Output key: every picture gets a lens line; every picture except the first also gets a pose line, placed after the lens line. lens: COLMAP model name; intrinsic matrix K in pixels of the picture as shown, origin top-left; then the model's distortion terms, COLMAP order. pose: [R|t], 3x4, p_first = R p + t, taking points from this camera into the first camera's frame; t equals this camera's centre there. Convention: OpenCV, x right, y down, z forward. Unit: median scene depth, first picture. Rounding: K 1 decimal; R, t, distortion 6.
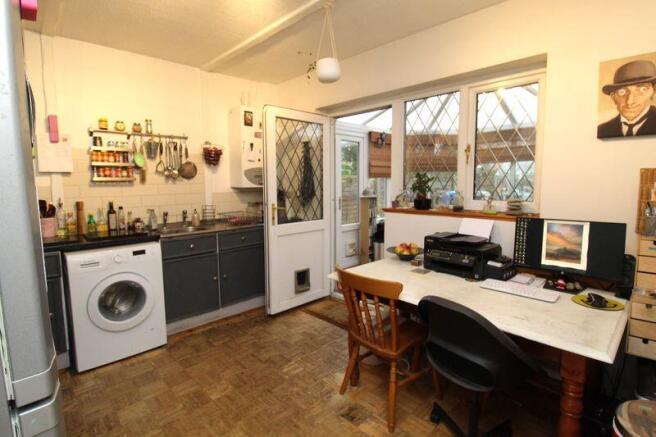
lens RADIAL K [[315.4, 0, 326.8], [0, 315.4, 217.9], [0, 0, 1]] dist [0.002441, -0.000858]
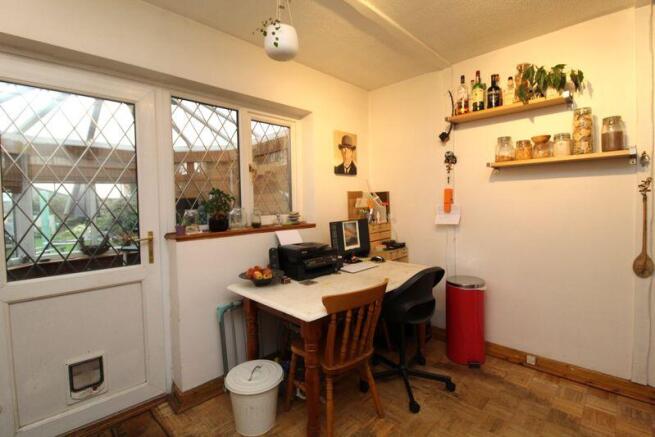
lens RADIAL K [[314.9, 0, 326.3], [0, 314.9, 214.9], [0, 0, 1]] dist [0.002441, -0.000858]
pose [[-0.016240, -0.049100, 0.998662, -0.888944], [0.127935, 0.990482, 0.050778, -0.121467], [-0.991650, 0.128588, -0.009804, 1.113043]]
